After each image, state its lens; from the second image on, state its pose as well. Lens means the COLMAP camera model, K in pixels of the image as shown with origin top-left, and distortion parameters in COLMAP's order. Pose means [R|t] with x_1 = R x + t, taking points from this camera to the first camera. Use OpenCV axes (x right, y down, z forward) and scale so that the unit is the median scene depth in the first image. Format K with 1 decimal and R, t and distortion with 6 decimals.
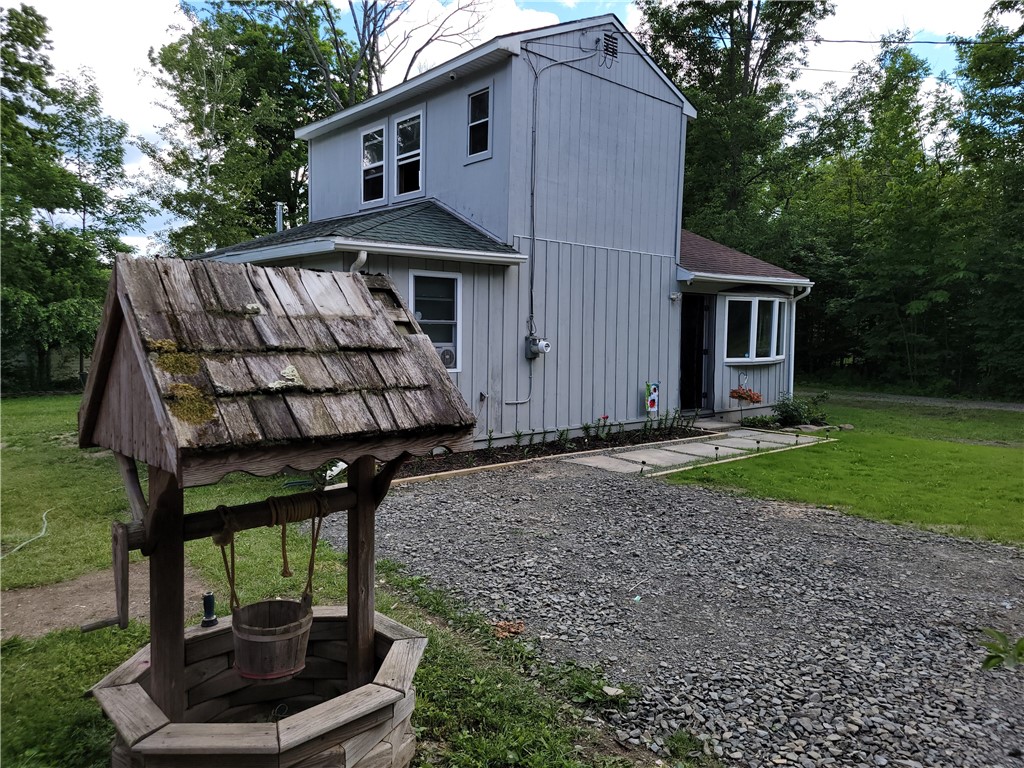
lens RADIAL K [[737.6, 0, 512.0], [0, 737.6, 384.0], [0, 0, 1]] dist [0.070041, -0.000319]
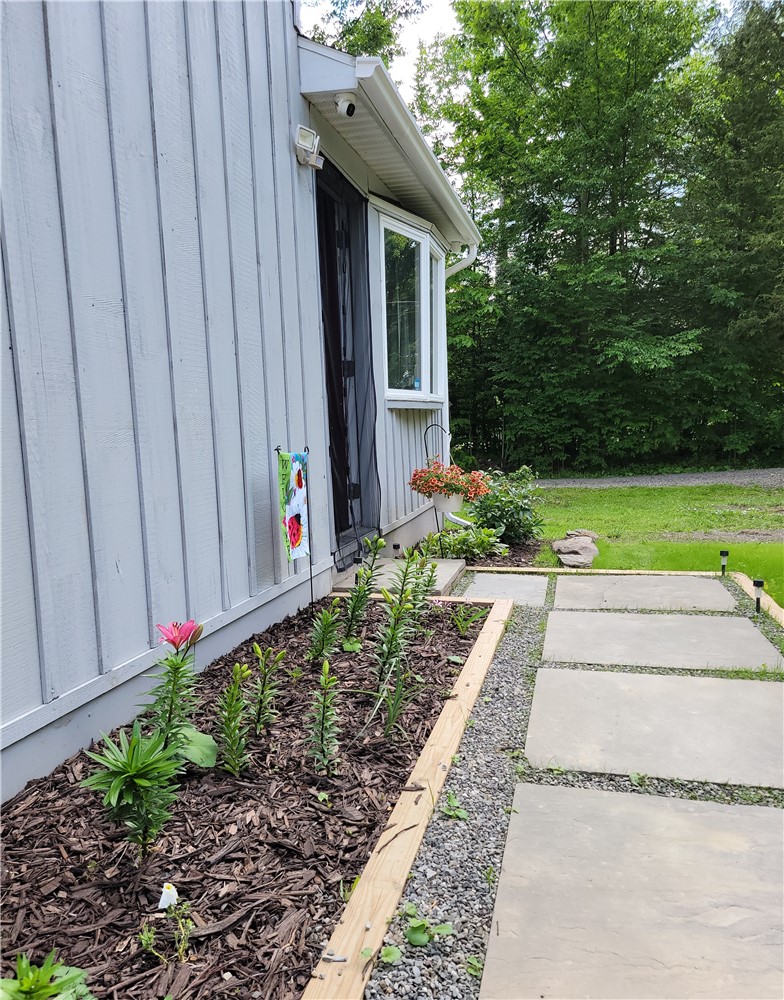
lens RADIAL K [[817.8, 0, 392.0], [0, 817.8, 500.0], [0, 0, 1]] dist [0.096042, 0.000165]
pose [[0.805772, -0.084498, 0.586167, 0.042844], [0.080374, 0.996214, 0.033123, 0.007626], [-0.586747, 0.020423, 0.809513, 0.666257]]
